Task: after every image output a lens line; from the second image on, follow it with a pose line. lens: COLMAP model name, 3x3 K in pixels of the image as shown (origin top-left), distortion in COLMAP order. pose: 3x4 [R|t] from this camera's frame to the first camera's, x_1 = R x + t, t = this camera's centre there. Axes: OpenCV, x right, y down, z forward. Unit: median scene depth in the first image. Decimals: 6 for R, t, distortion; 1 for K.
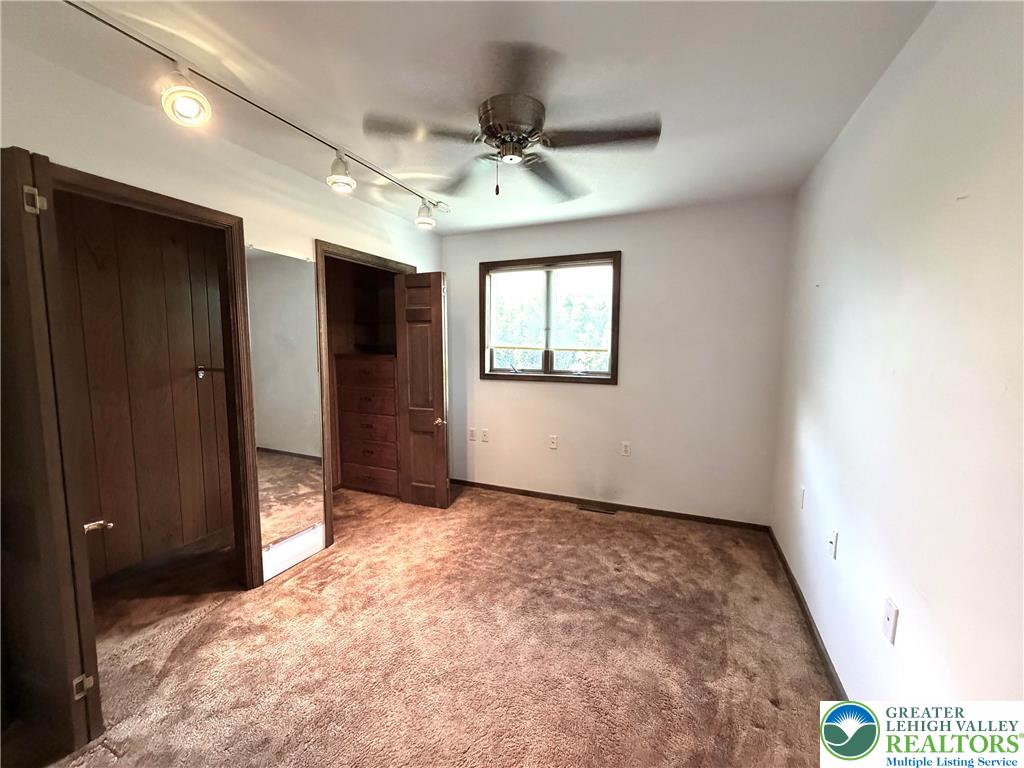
lens RADIAL K [[408.9, 0, 509.3], [0, 408.9, 386.5], [0, 0, 1]] dist [0.000411, -0.000397]
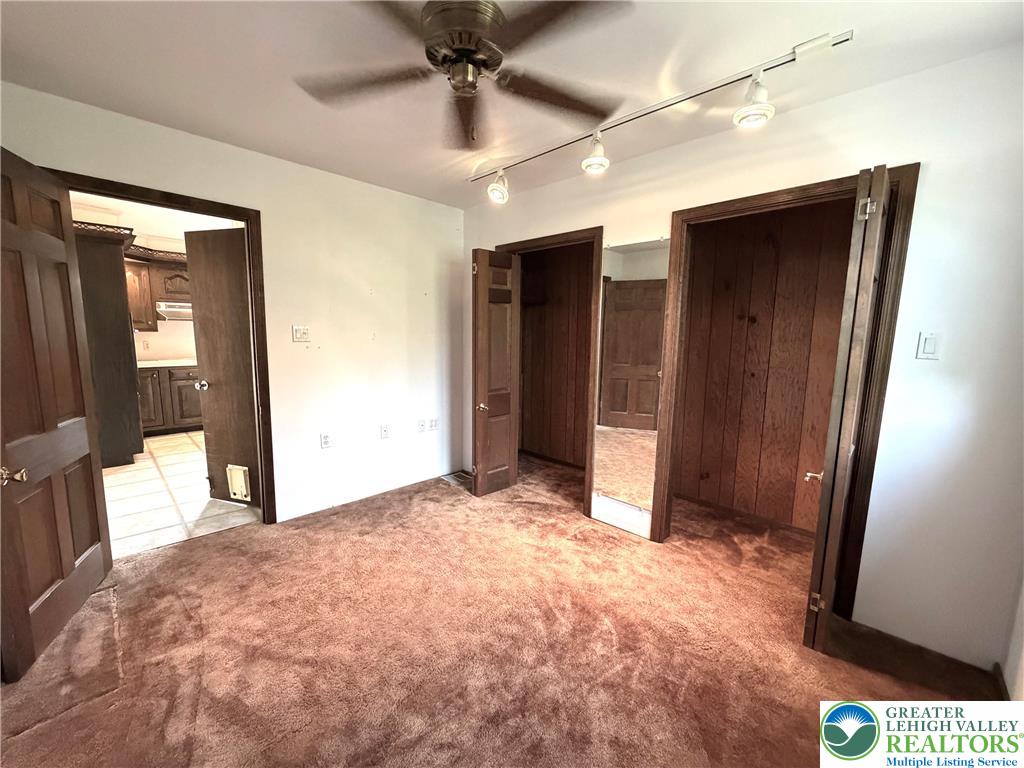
lens RADIAL K [[408.9, 0, 511.2], [0, 408.9, 384.0], [0, 0, 1]] dist [0.000411, -0.000397]
pose [[-0.351440, 0.107302, -0.930041, 0.557266], [-0.111854, 0.981482, 0.155504, -0.081616], [0.929504, 0.158679, -0.332930, 1.031674]]
